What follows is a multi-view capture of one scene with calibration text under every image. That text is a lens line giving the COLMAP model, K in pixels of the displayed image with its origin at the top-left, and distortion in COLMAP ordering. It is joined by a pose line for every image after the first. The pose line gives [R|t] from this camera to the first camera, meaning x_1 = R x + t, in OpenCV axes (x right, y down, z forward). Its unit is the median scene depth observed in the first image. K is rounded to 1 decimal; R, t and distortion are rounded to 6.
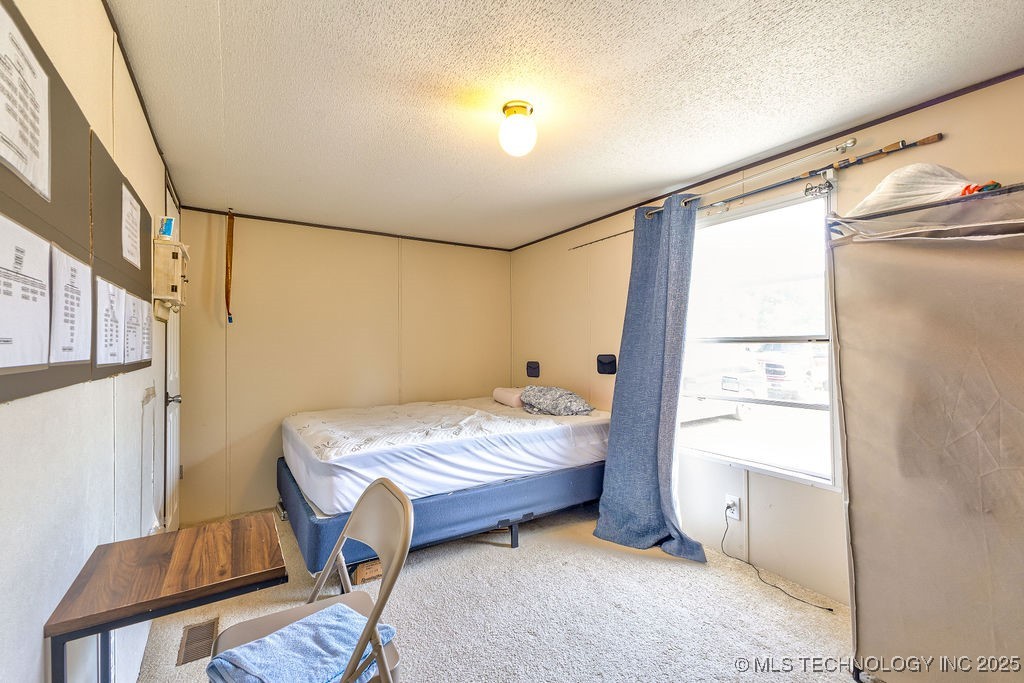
lens RADIAL K [[443.9, 0, 512.0], [0, 443.9, 341.5], [0, 0, 1]] dist [0.003302, 0.000394]
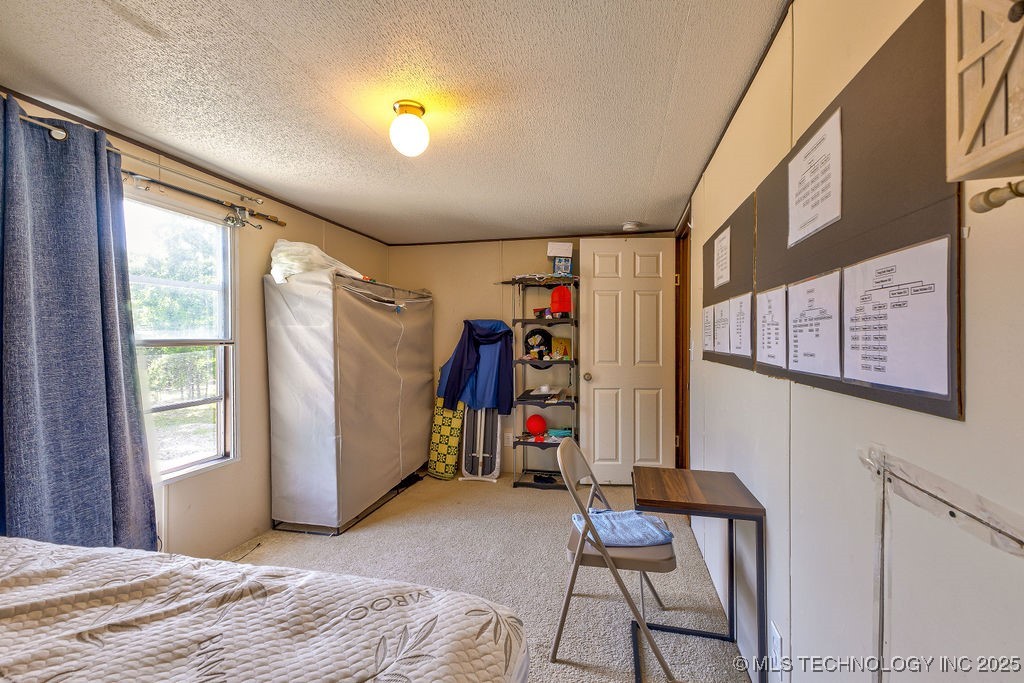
lens RADIAL K [[443.9, 0, 512.0], [0, 443.9, 341.5], [0, 0, 1]] dist [0.003302, 0.000394]
pose [[-0.695214, 0.003599, 0.718793, -0.856640], [0.002120, 0.999993, -0.002957, -0.002809], [-0.718799, -0.000532, -0.695217, 1.522723]]
